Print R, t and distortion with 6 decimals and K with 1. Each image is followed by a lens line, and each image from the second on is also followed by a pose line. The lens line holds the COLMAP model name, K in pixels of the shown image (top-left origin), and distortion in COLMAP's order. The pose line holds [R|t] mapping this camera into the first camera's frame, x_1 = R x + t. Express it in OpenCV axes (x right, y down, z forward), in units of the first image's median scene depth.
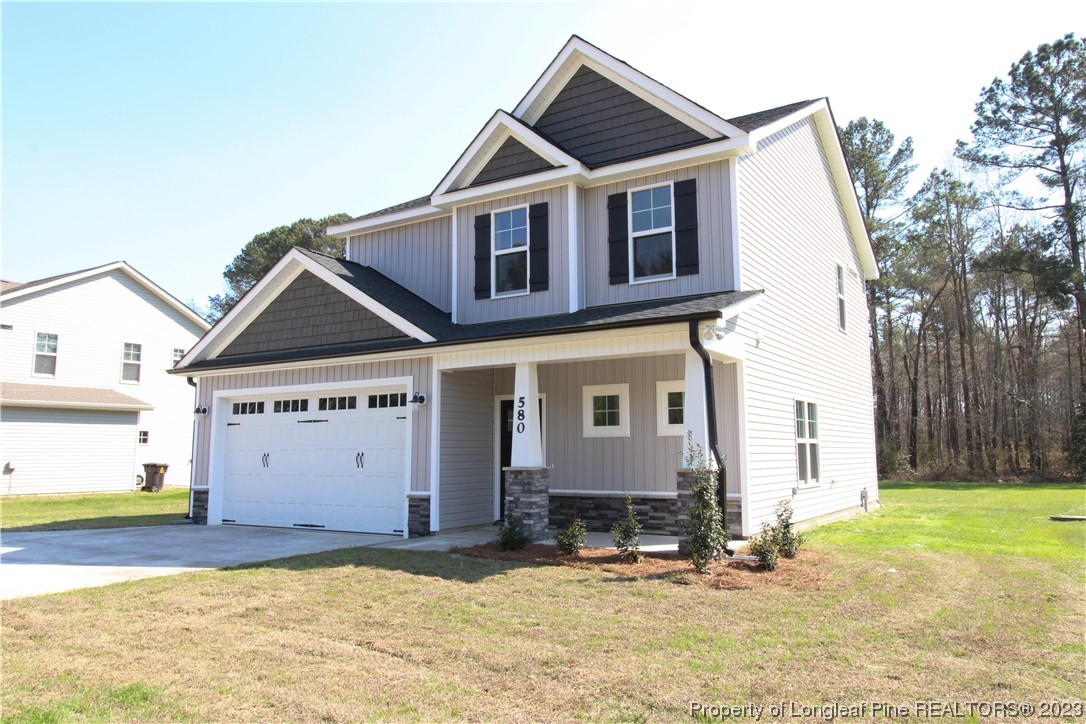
lens RADIAL K [[775.4, 0, 544.1], [0, 775.4, 361.0], [0, 0, 1]] dist [0.008137, 0.000433]
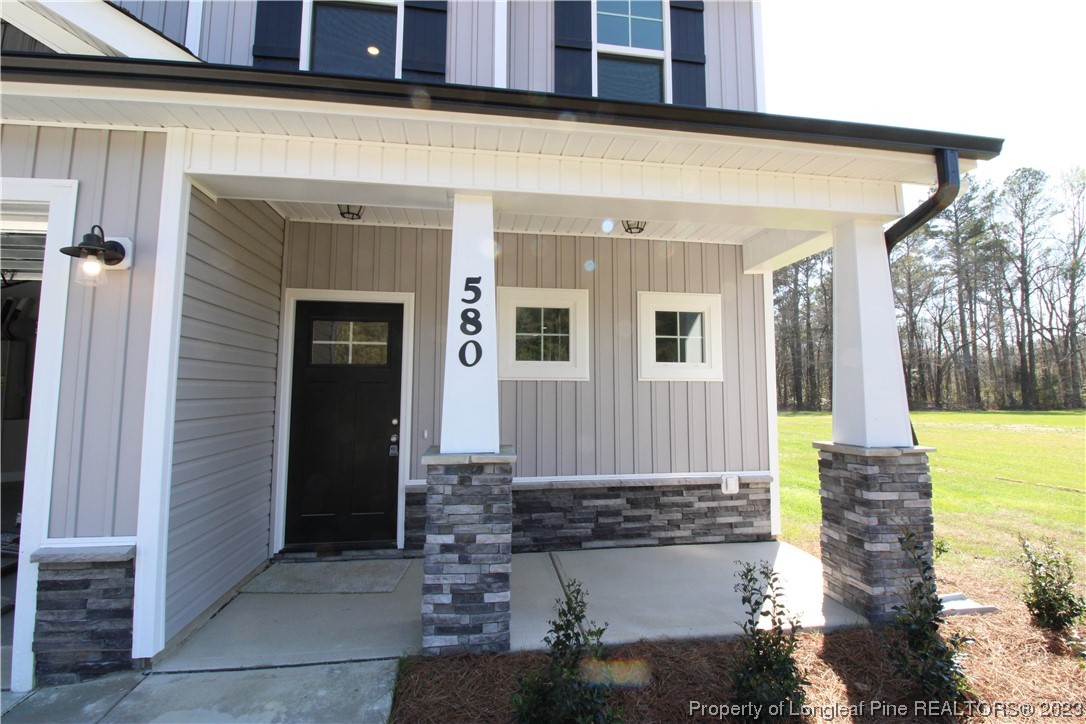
lens RADIAL K [[497.9, 0, 543.2], [0, 497.9, 353.1], [0, 0, 1]] dist [-0.014408, -0.000161]
pose [[0.750196, 0.057974, 0.658669, -0.161017], [-0.085924, 0.996250, 0.010177, 0.076204], [-0.655609, -0.064230, 0.752364, 0.746338]]
